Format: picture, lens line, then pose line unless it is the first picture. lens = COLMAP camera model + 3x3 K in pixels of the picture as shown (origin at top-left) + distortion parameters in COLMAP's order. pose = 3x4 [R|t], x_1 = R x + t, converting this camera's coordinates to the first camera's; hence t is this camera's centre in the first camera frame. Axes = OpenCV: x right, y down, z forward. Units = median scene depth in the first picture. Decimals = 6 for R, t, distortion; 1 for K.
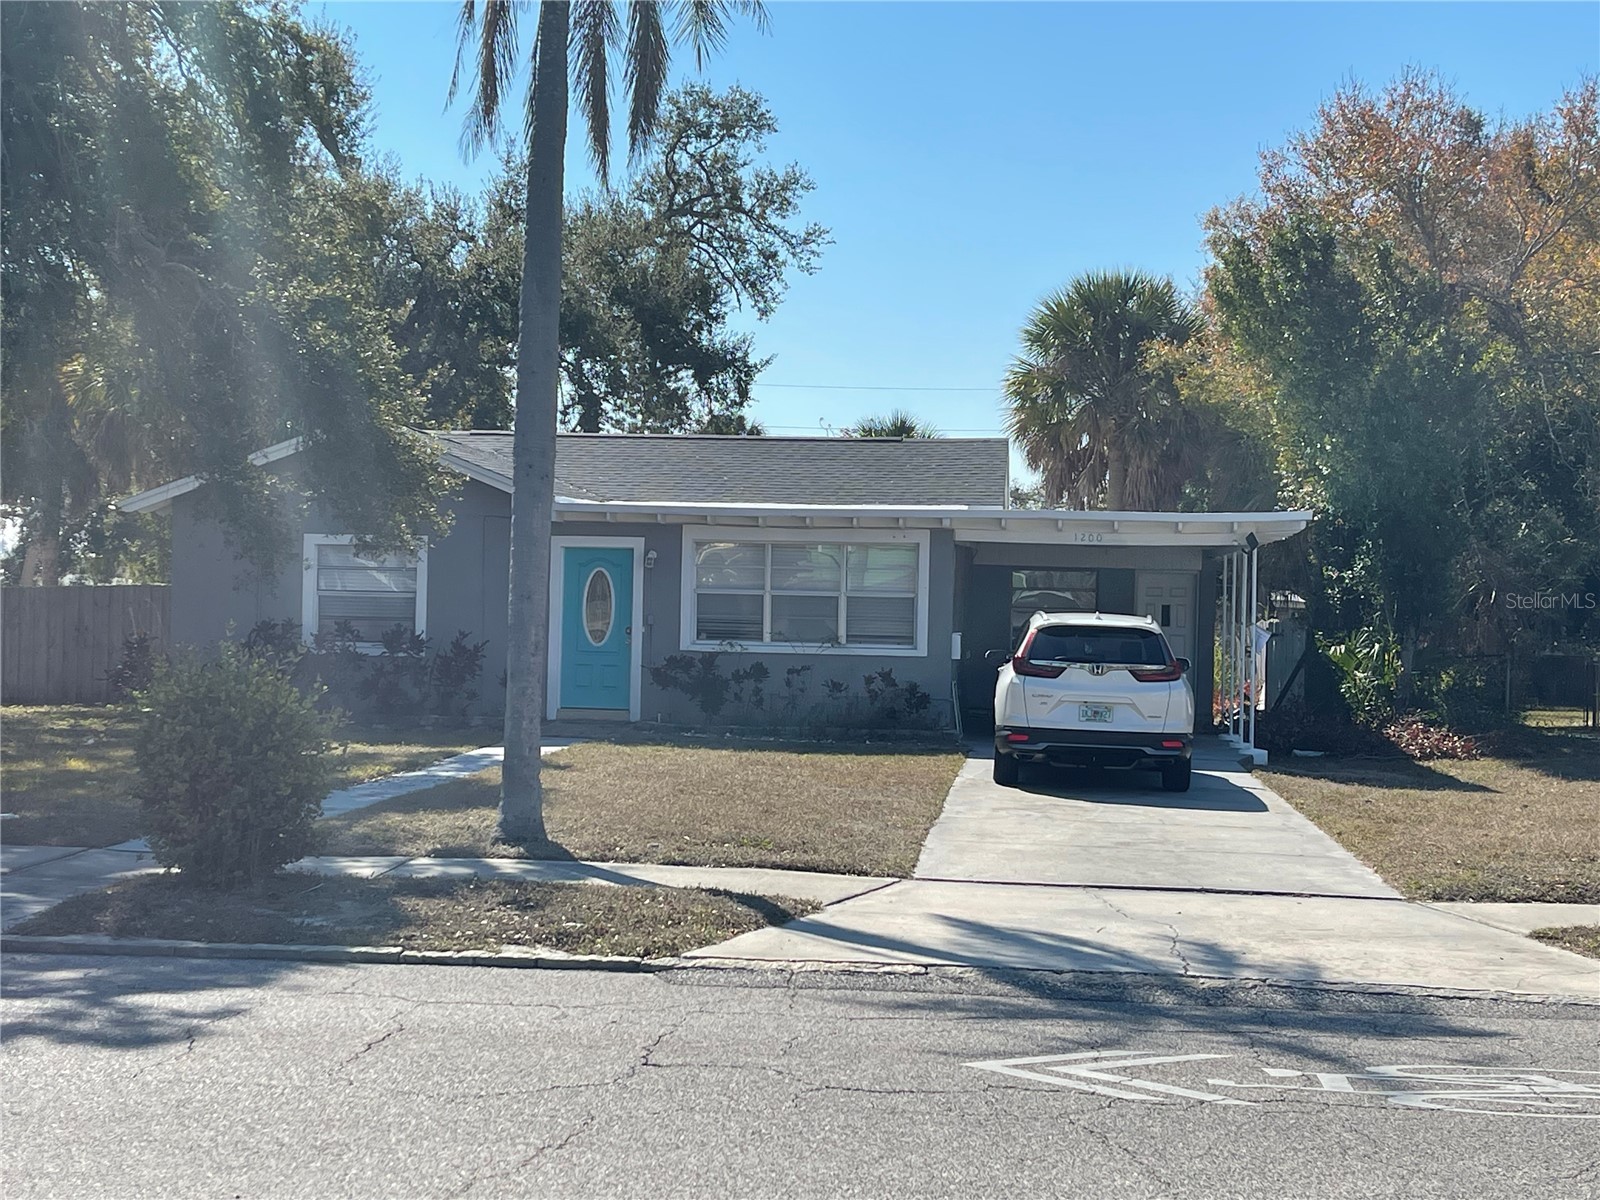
lens RADIAL K [[2462.8, 0, 800.0], [0, 2462.8, 600.0], [0, 0, 1]] dist [0.152366, -0.000040]
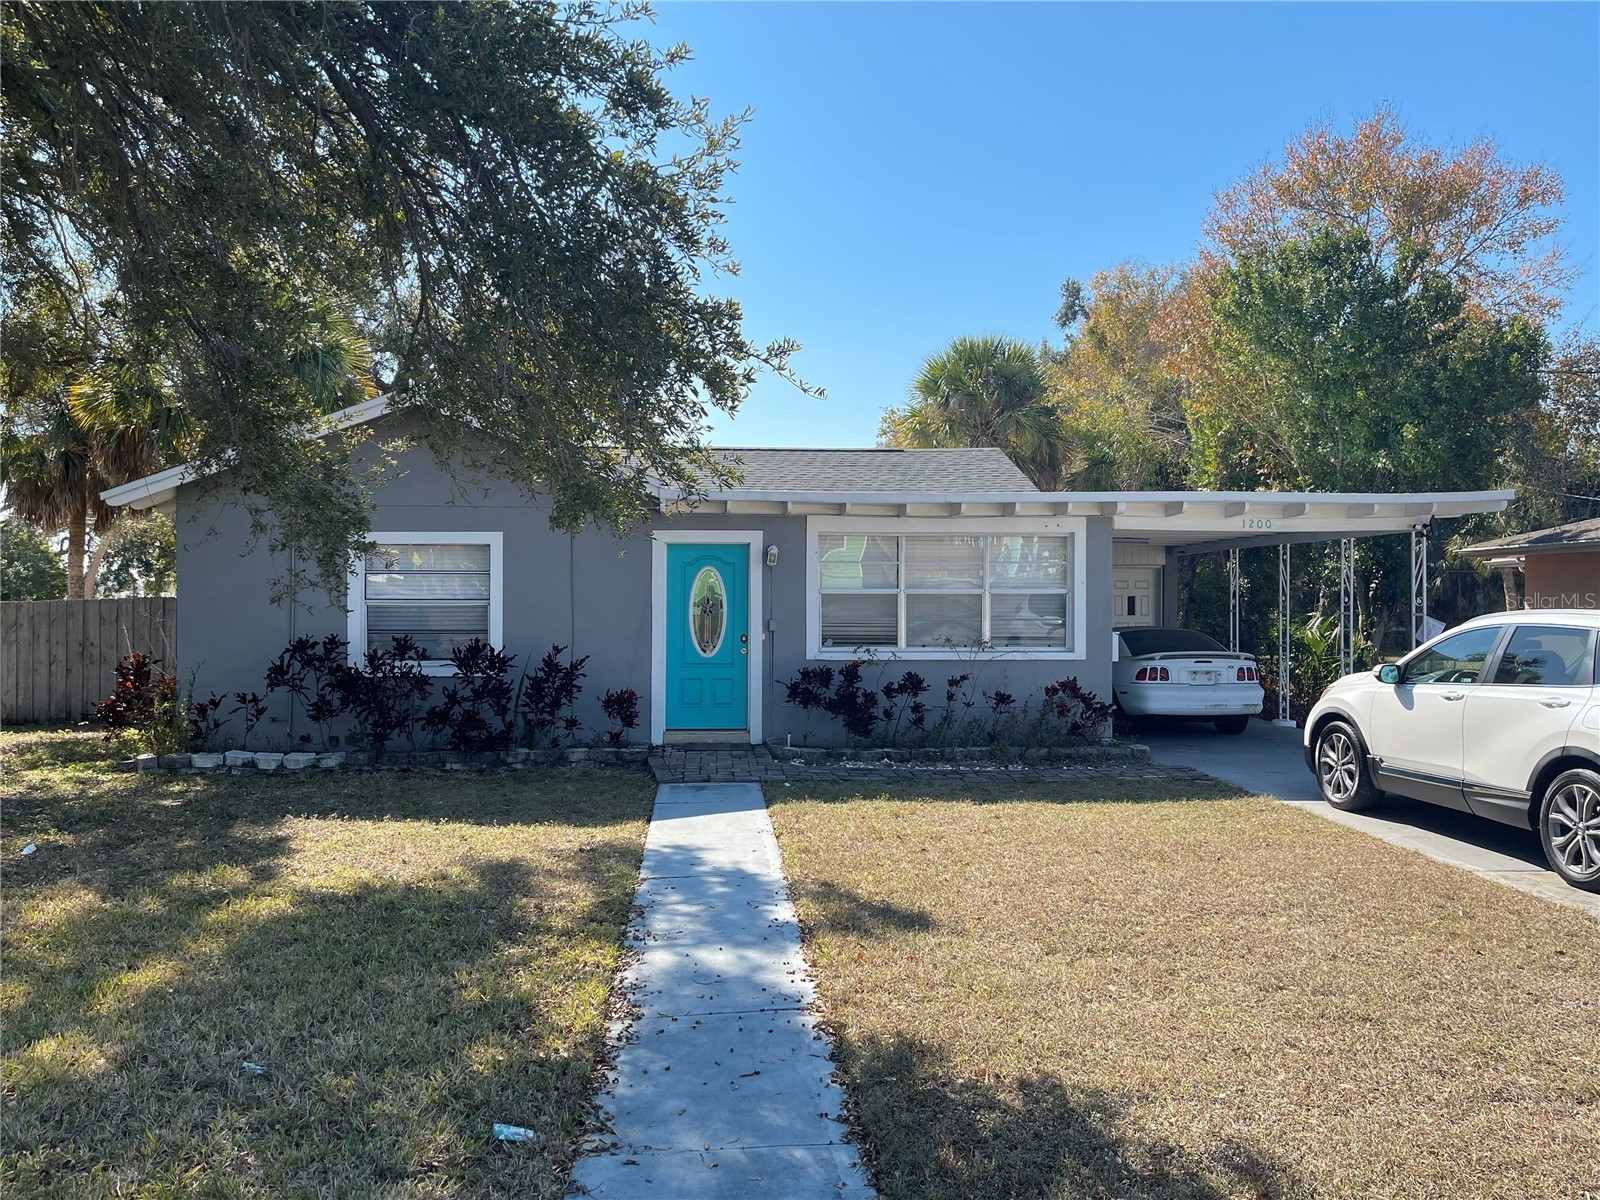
lens RADIAL K [[1254.7, 0, 800.0], [0, 1254.7, 600.0], [0, 0, 1]] dist [0.092555, -0.159095]
pose [[0.981312, -0.020403, 0.191340, -0.135985], [0.019630, 0.999790, 0.005936, -0.003410], [-0.191421, -0.002069, 0.981506, 0.568678]]
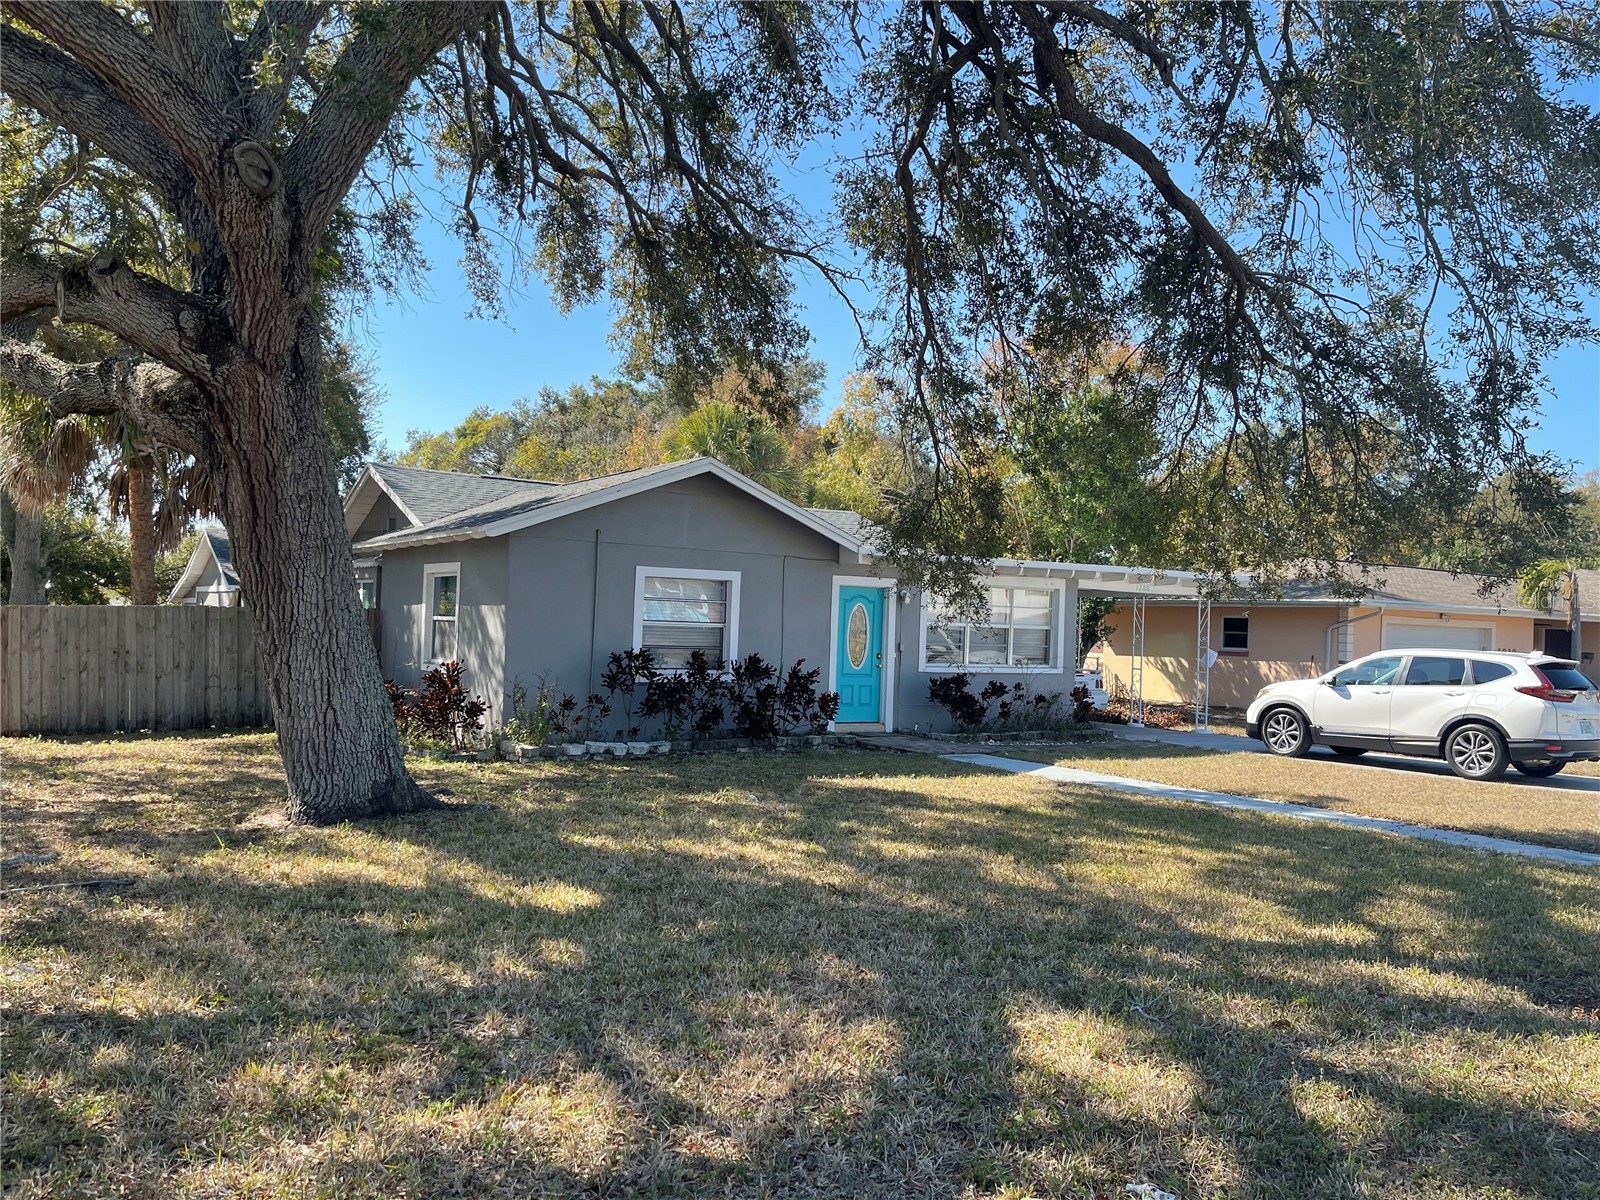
lens RADIAL K [[1254.7, 0, 800.0], [0, 1254.7, 600.0], [0, 0, 1]] dist [0.092555, -0.159095]
pose [[0.748515, 0.017615, 0.662884, -0.508935], [-0.012885, 0.999845, -0.012020, -0.007184], [-0.662993, 0.000456, 0.748626, 0.575408]]
